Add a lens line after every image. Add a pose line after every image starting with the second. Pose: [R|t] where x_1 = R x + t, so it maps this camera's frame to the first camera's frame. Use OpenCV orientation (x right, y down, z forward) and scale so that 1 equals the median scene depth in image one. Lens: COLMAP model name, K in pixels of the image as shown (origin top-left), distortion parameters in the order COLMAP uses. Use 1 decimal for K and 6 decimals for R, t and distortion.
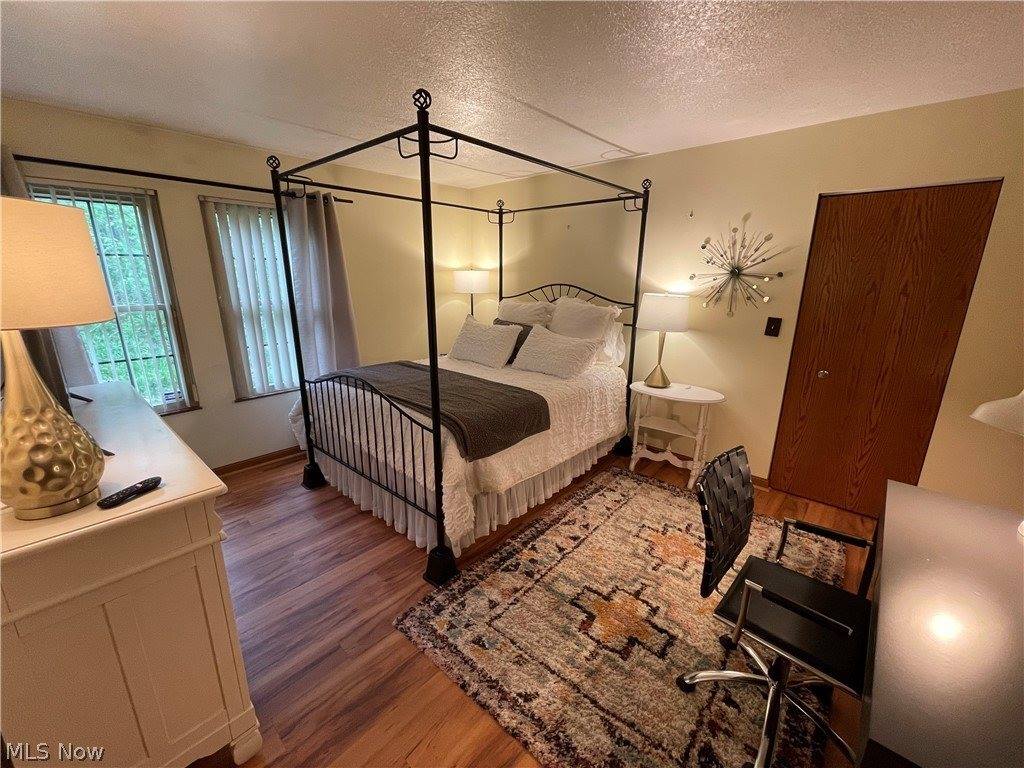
lens RADIAL K [[418.0, 0, 512.0], [0, 418.0, 384.0], [0, 0, 1]] dist [0.000582, -0.000175]
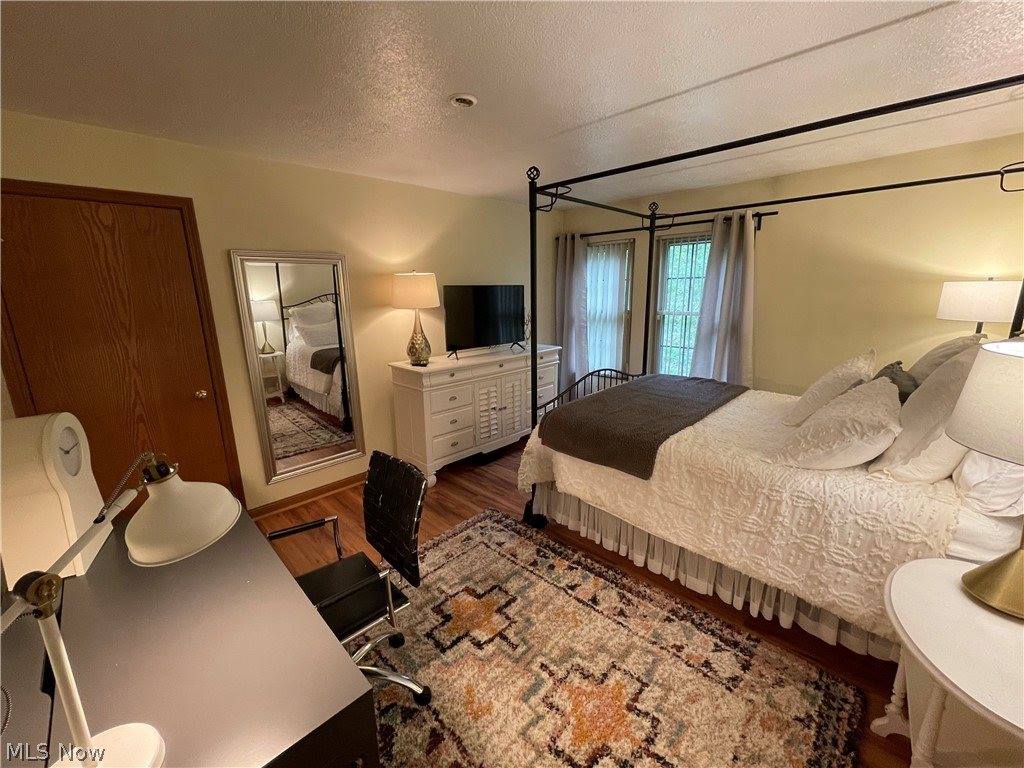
lens RADIAL K [[418.0, 0, 512.0], [0, 418.0, 384.0], [0, 0, 1]] dist [0.000582, -0.000175]
pose [[-0.054152, 0.213491, -0.975443, 1.046990], [-0.244544, 0.944293, 0.220250, -0.225187], [0.968125, 0.250466, 0.001073, 0.853141]]
